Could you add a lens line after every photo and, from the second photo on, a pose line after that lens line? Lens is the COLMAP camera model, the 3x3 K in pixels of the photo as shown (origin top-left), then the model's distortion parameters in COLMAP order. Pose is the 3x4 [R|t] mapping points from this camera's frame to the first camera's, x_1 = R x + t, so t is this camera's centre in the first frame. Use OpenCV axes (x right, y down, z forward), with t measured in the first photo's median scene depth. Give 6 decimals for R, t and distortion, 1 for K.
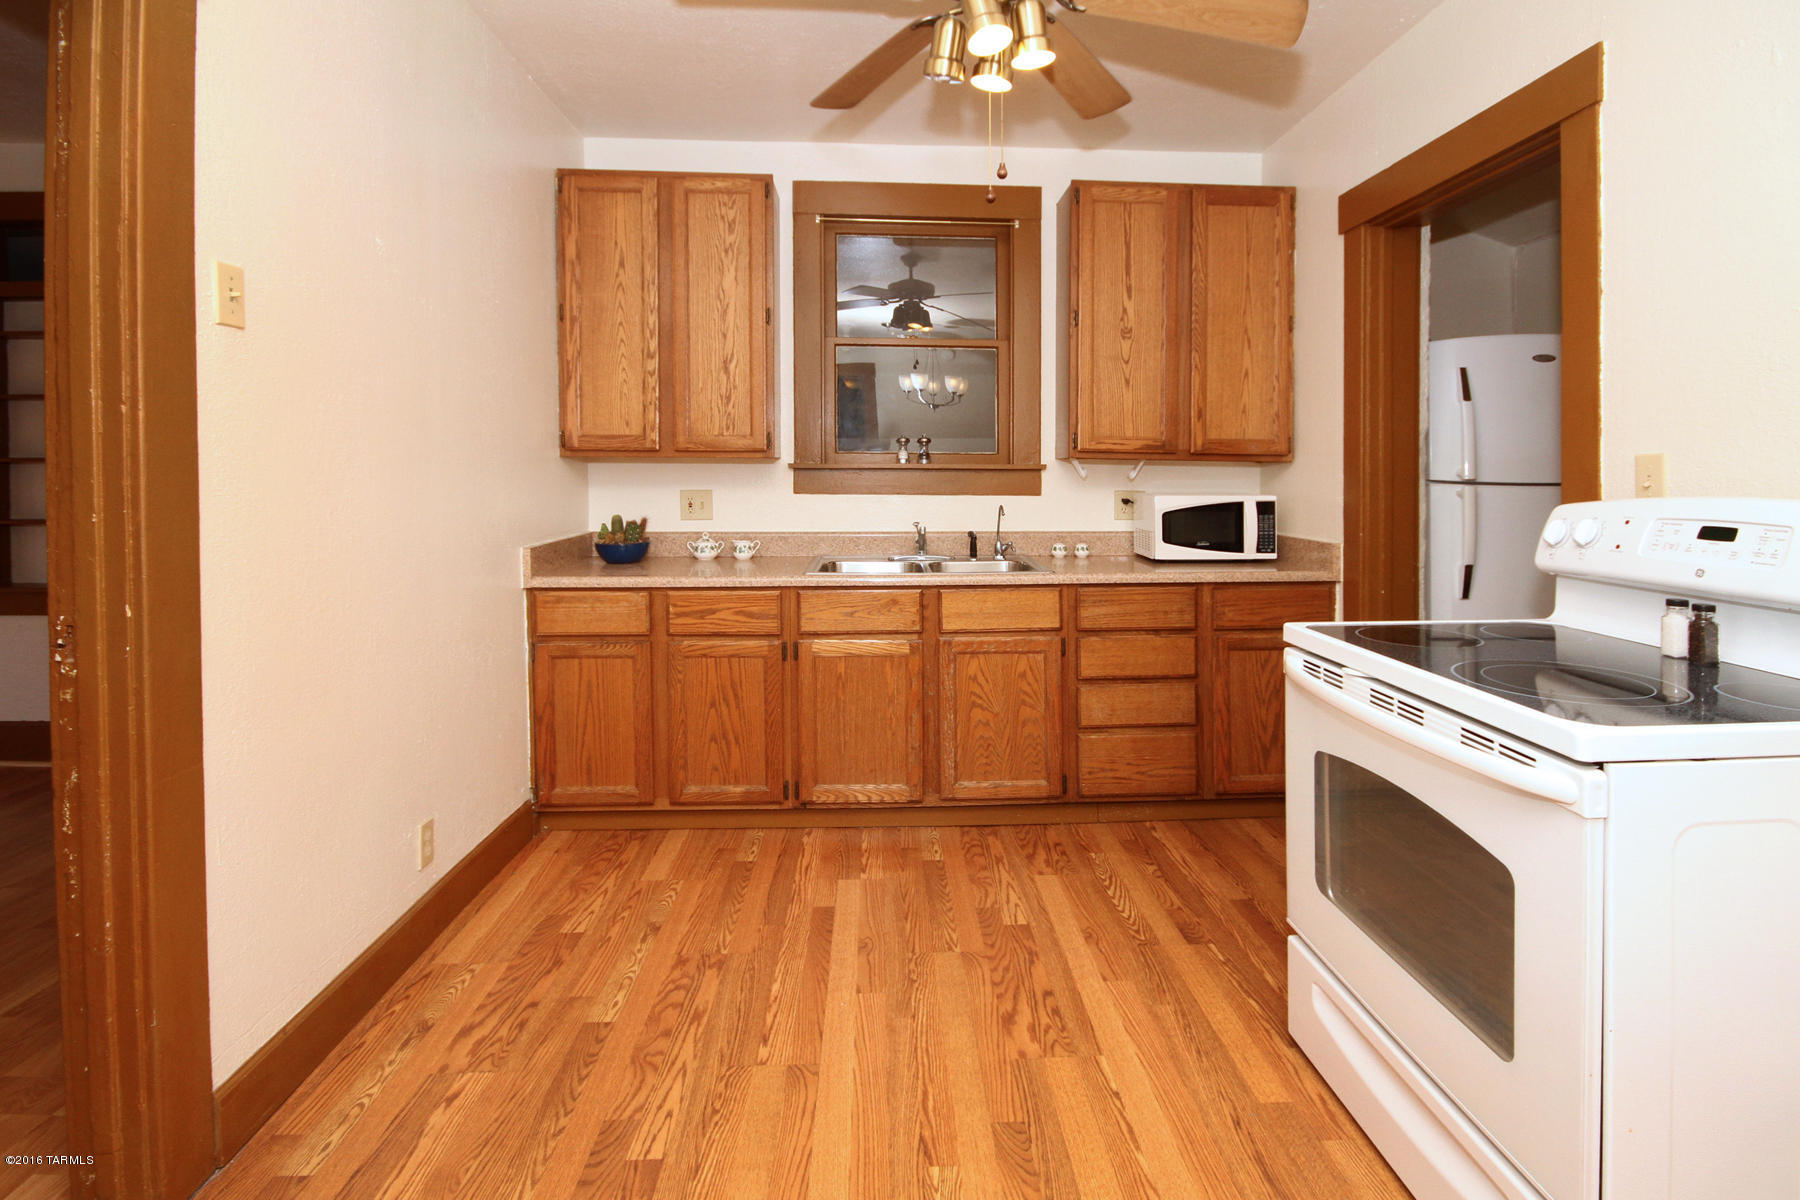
lens RADIAL K [[923.3, 0, 953.1], [0, 923.3, 449.6], [0, 0, 1]] dist [-0.001137, -0.000430]
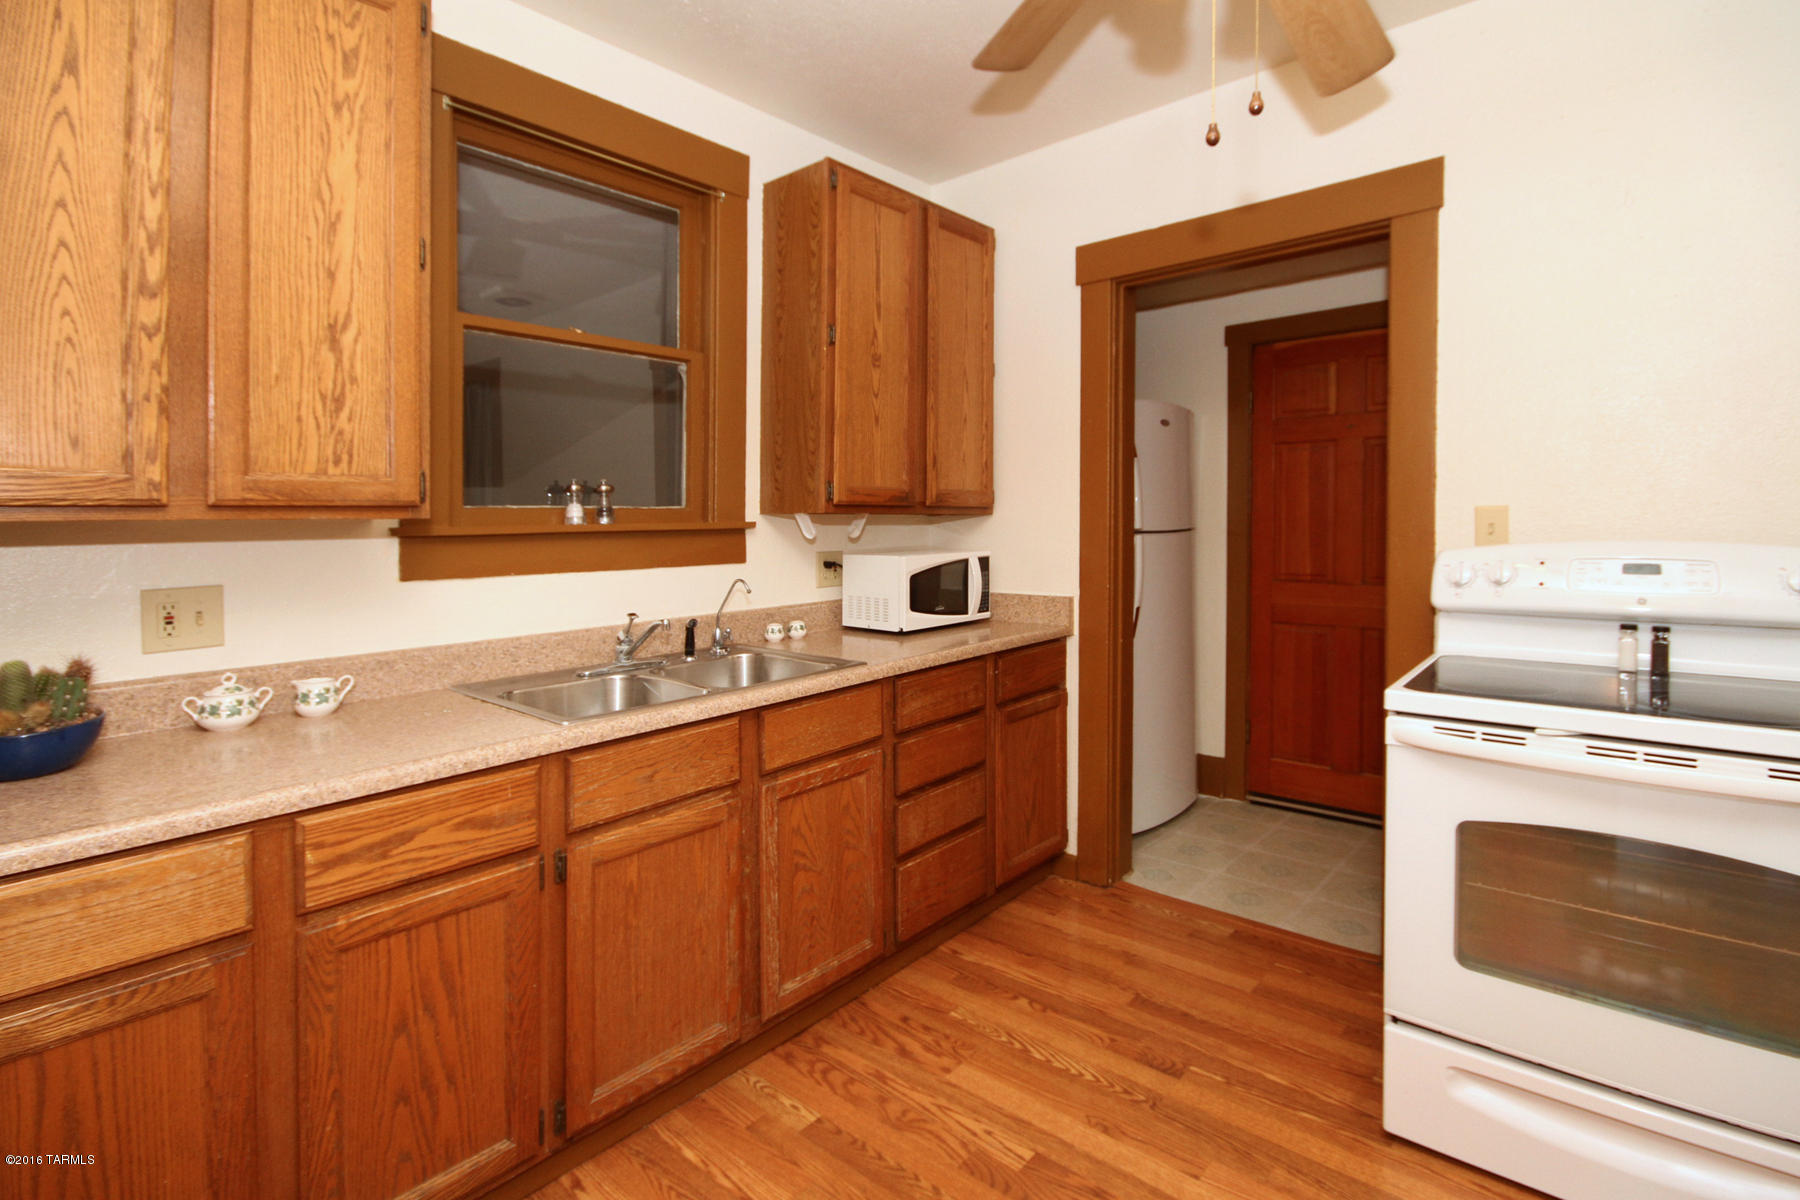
lens RADIAL K [[886.6, 0, 900.7], [0, 886.6, 500.7], [0, 0, 1]] dist [-0.005575, -0.000646]
pose [[0.699919, 0.000203, 0.714223, -0.398674], [0.000429, 1.000000, -0.000704, -0.000940], [-0.714223, 0.000799, 0.699918, 0.474568]]
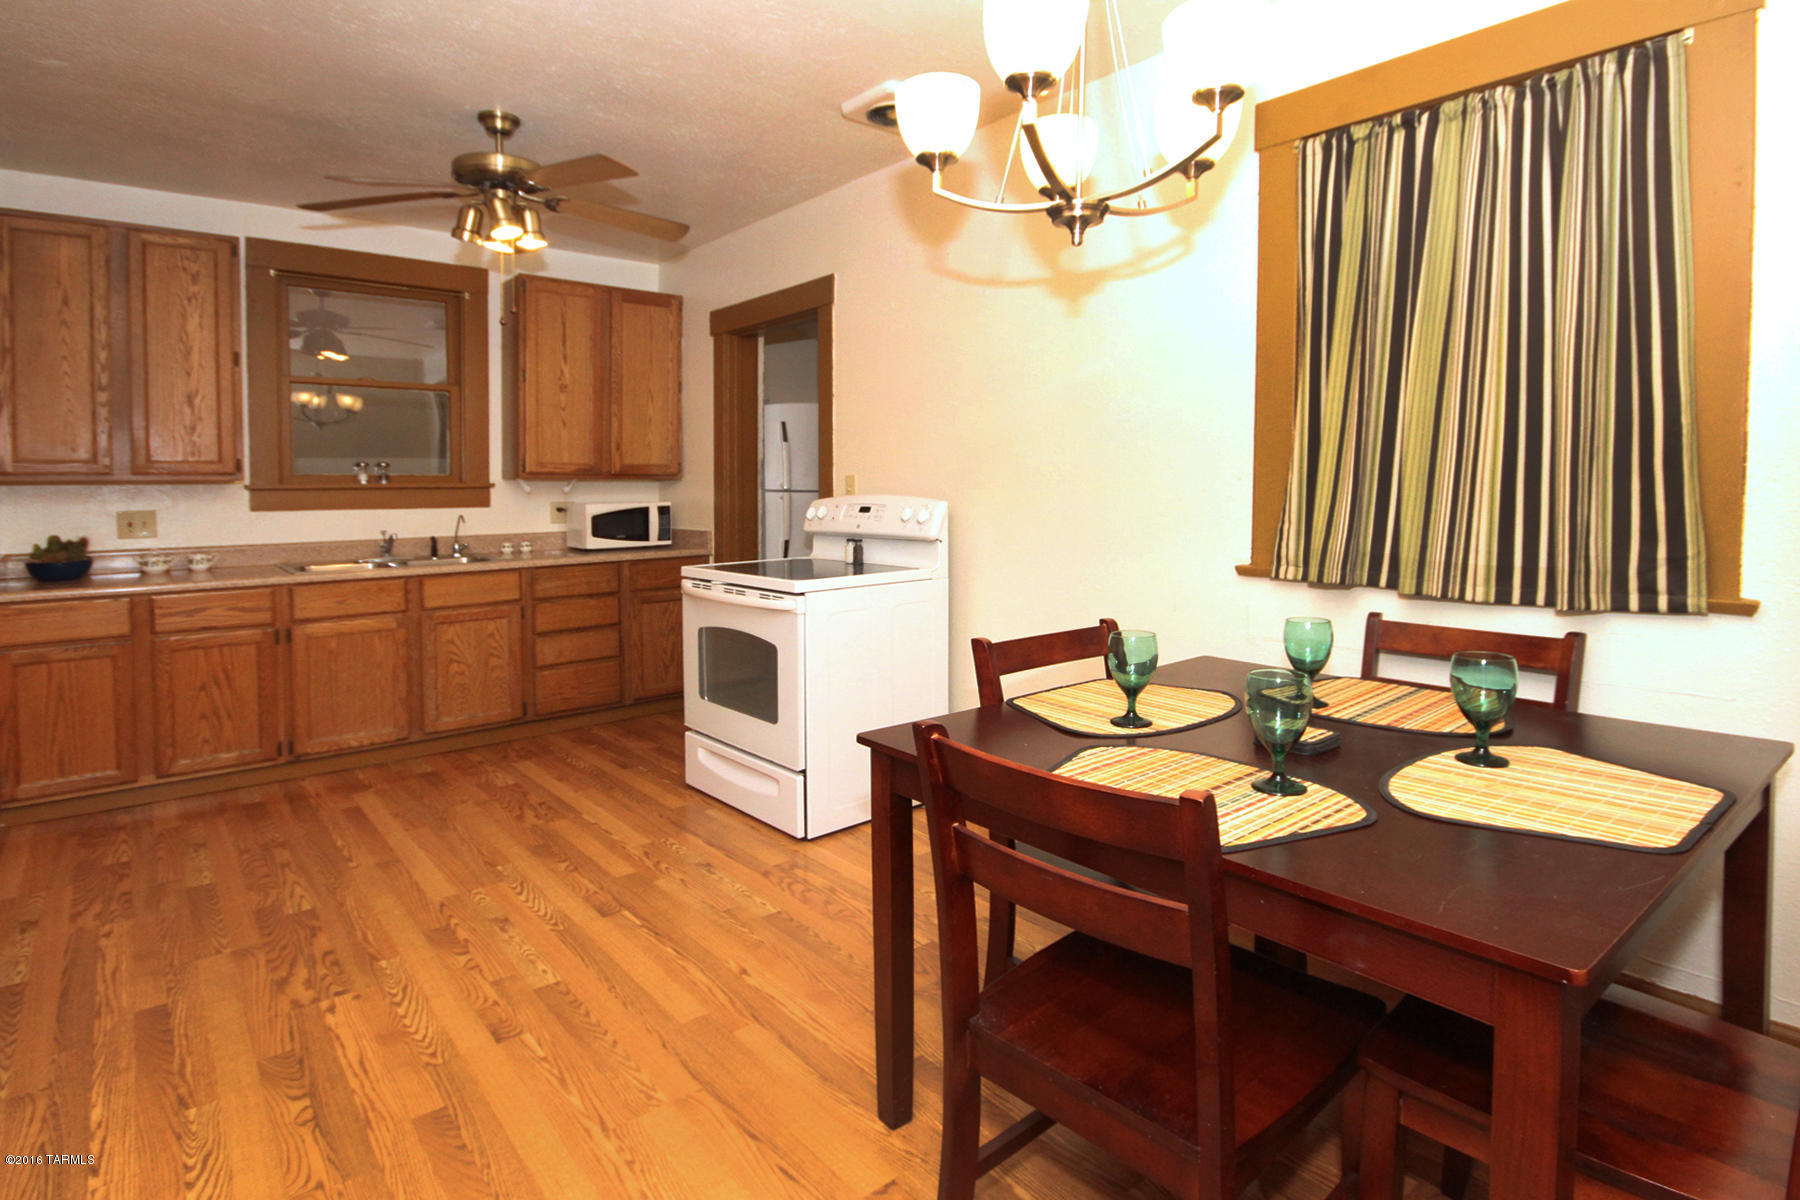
lens RADIAL K [[946.7, 0, 1010.4], [0, 946.7, 485.3], [0, 0, 1]] dist [0.000519, -0.000547]
pose [[0.767128, -0.014015, 0.641341, -0.235230], [-0.001396, 0.999722, 0.023516, -0.015578], [-0.641493, -0.018935, 0.766896, -0.587786]]
